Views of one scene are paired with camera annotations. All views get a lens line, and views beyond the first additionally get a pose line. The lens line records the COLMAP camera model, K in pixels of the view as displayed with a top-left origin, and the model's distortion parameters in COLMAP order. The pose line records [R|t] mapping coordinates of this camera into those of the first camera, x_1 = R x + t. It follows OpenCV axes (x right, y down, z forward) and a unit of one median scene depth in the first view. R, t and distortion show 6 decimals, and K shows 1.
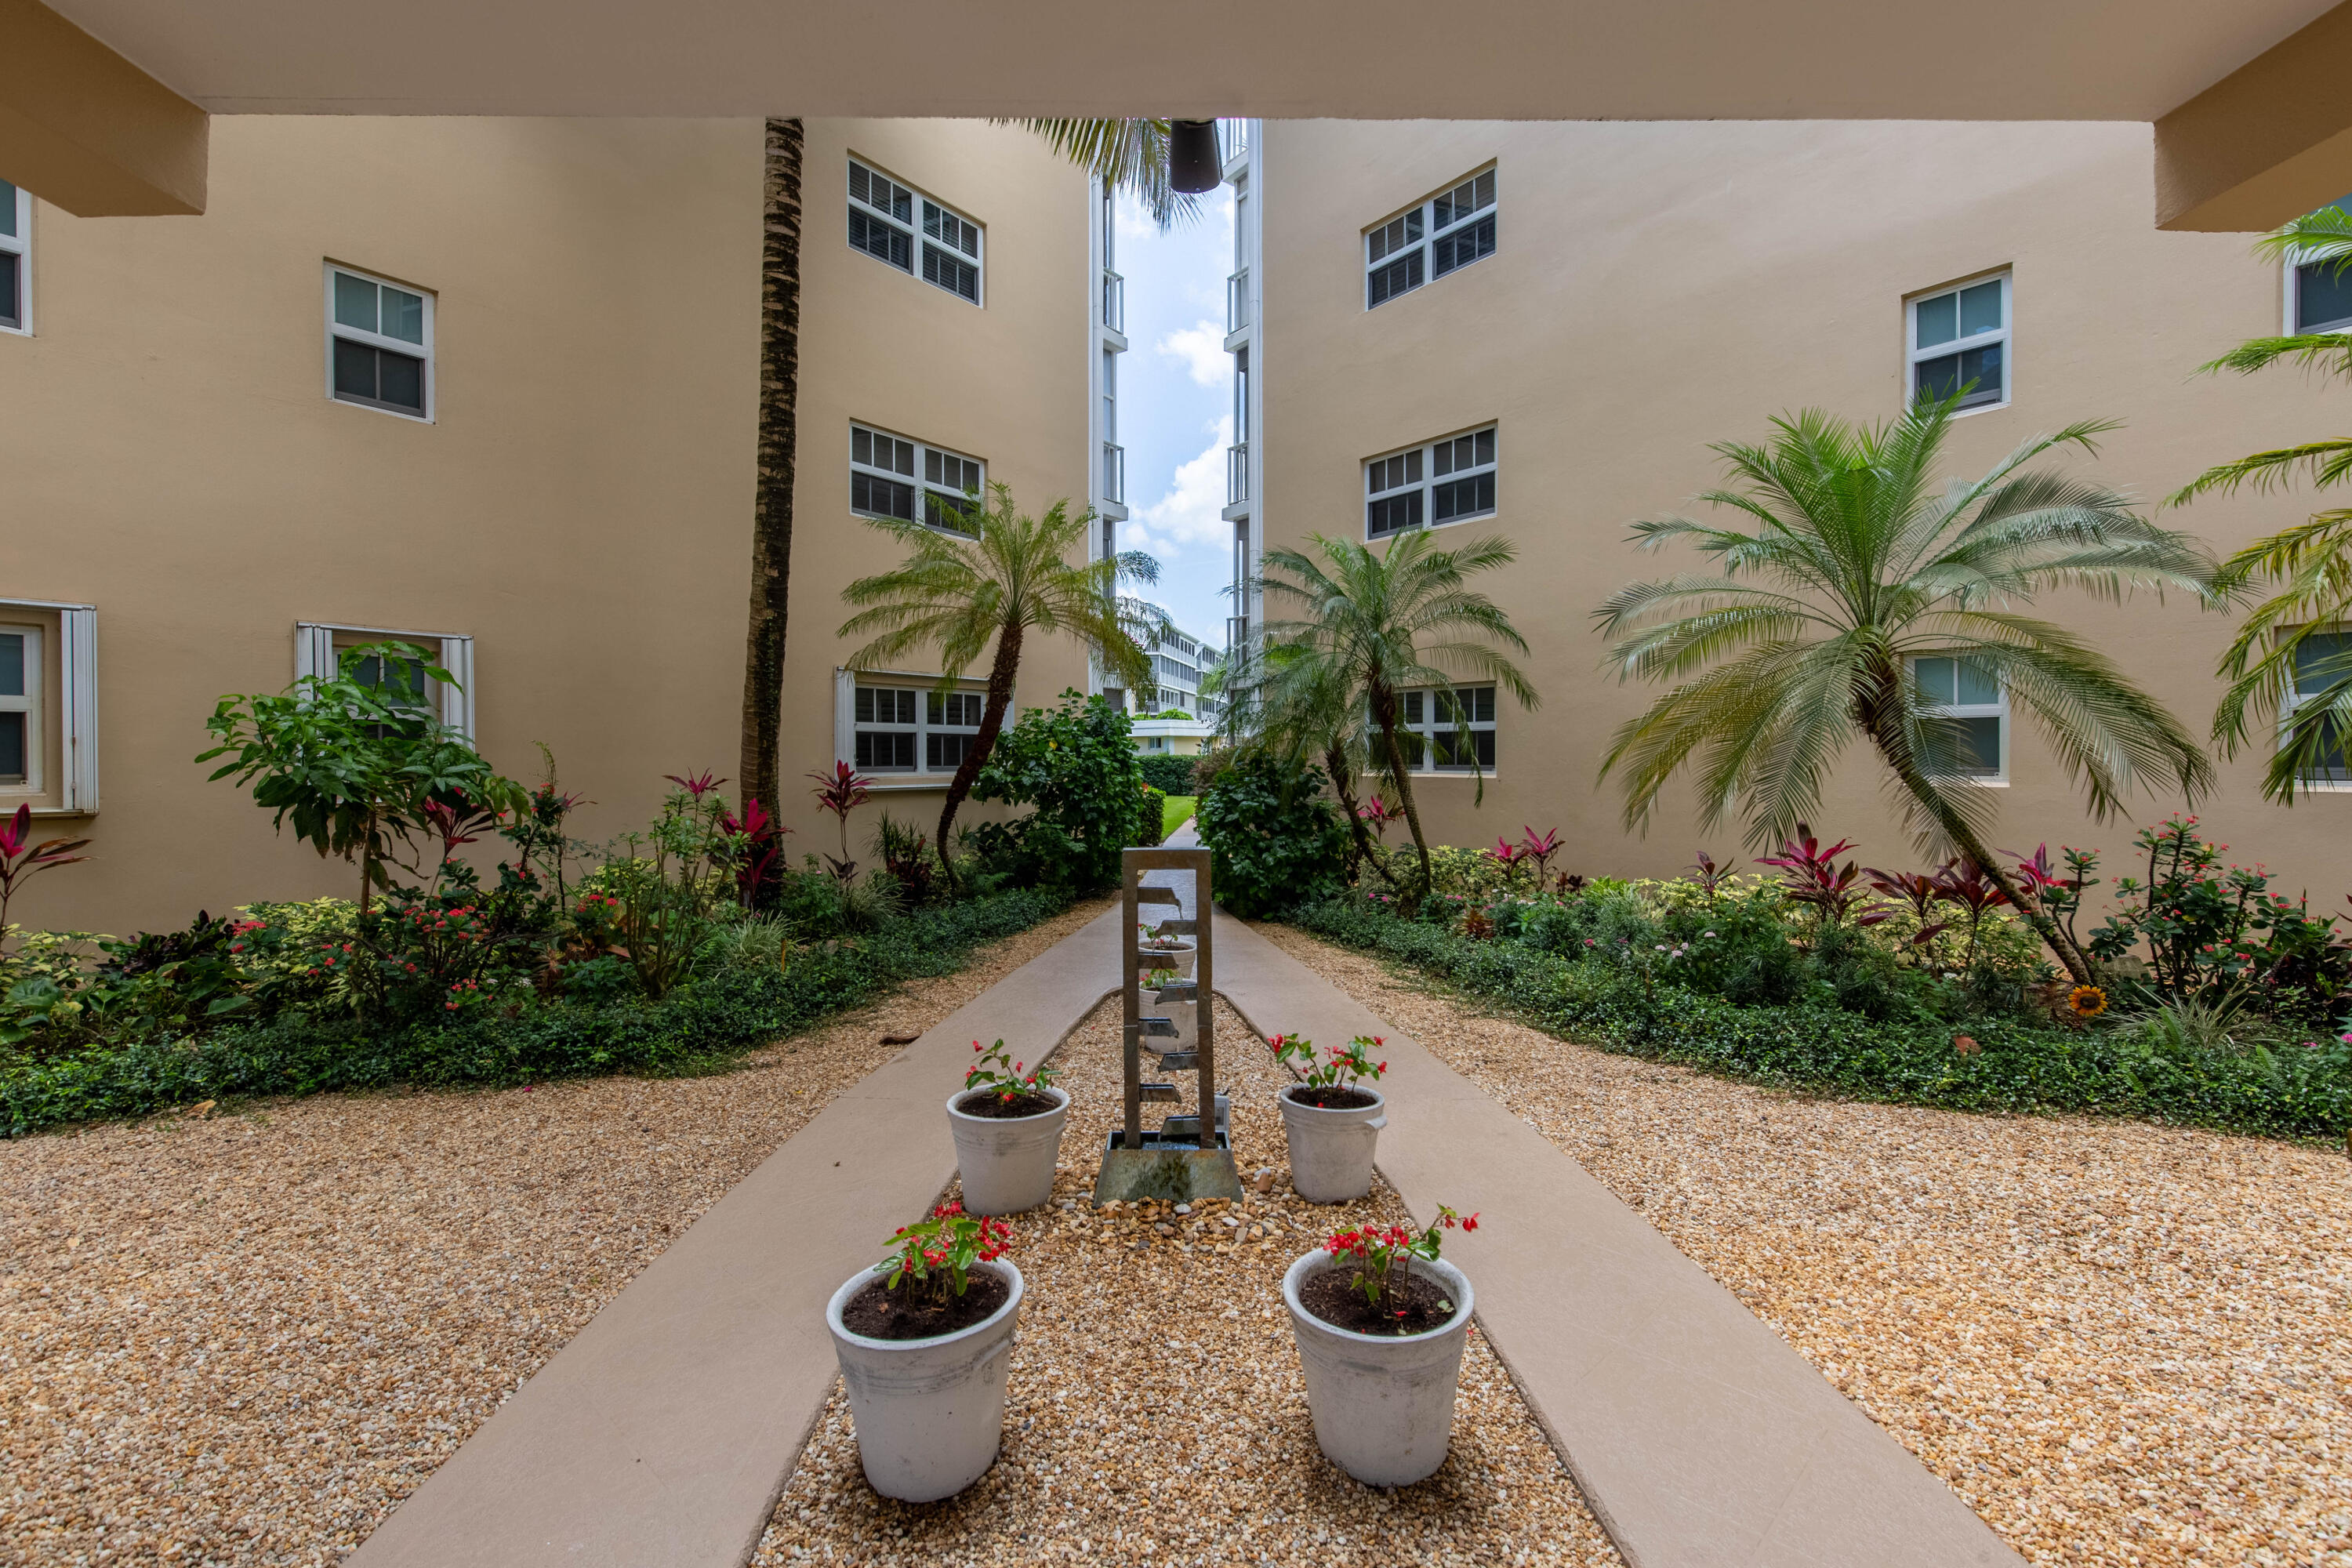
lens RADIAL K [[1099.5, 0, 1176.0], [0, 1099.5, 784.0], [0, 0, 1]] dist [-0.000717, -0.004617]
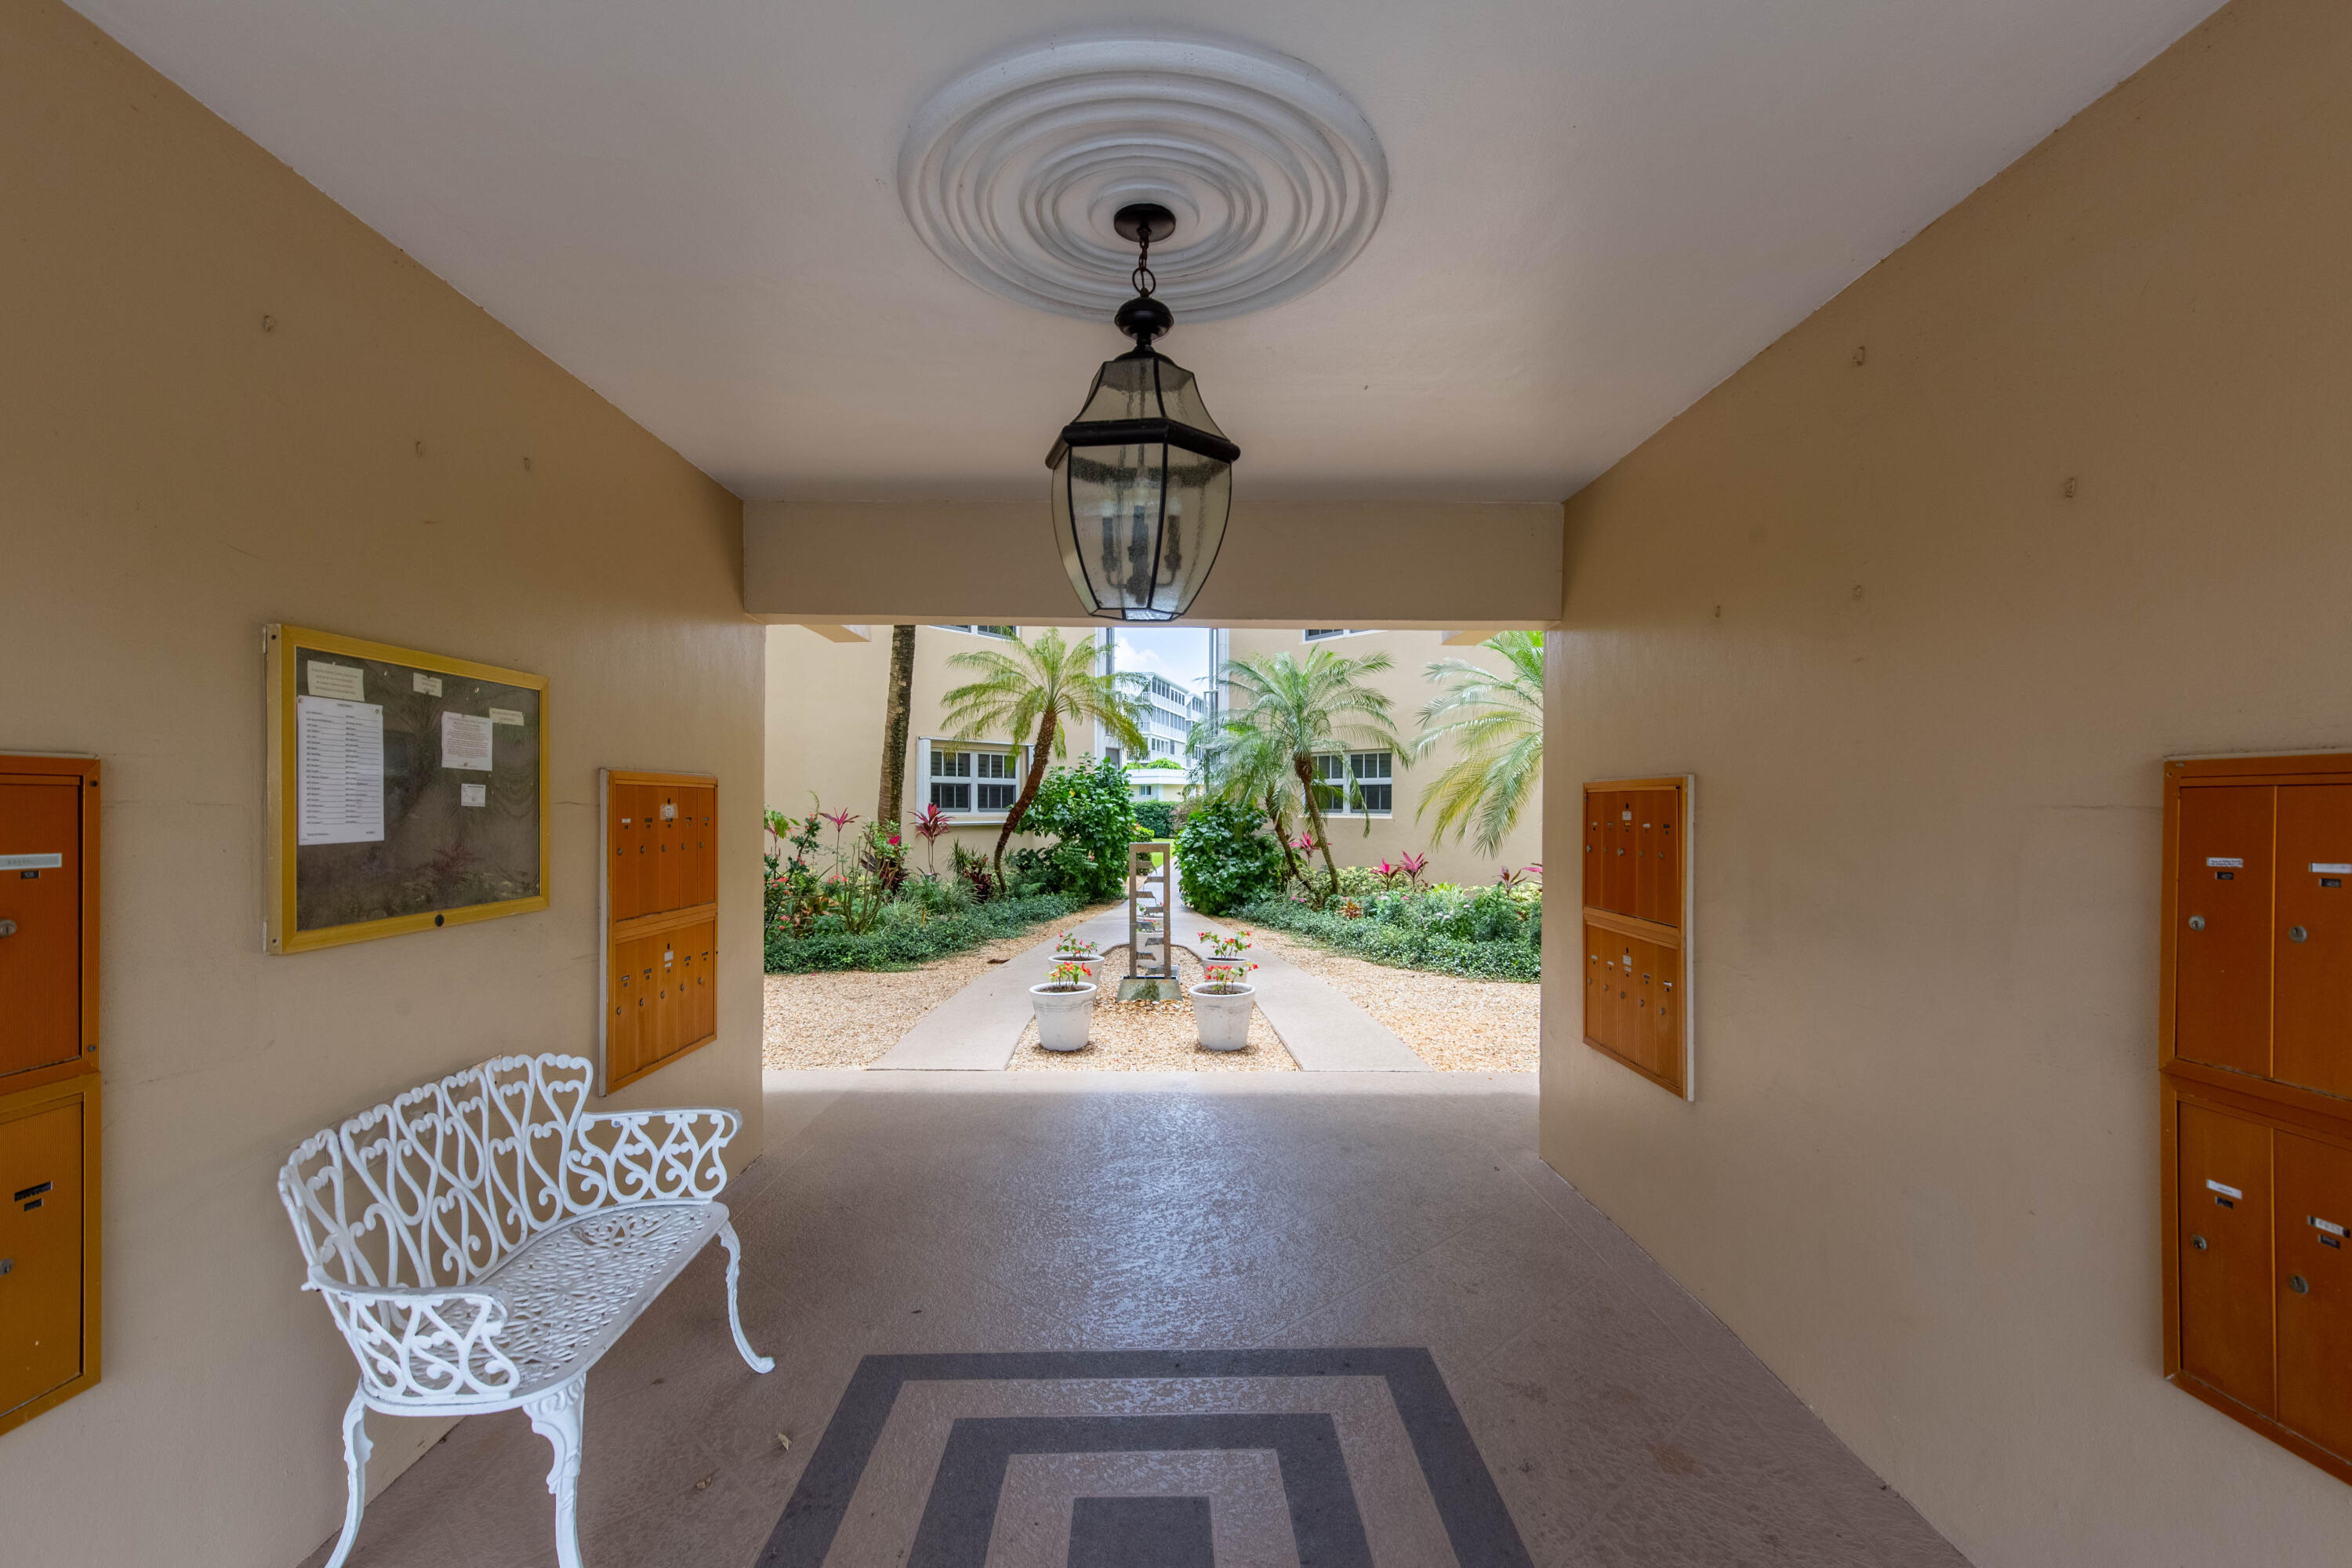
lens RADIAL K [[1099.5, 0, 1176.0], [0, 1099.5, 784.0], [0, 0, 1]] dist [-0.000717, -0.004617]
pose [[0.999950, 0.005370, 0.008483, 0.008813], [-0.005002, 0.999072, -0.042782, 0.012611], [-0.008705, 0.042737, 0.999048, -0.429202]]
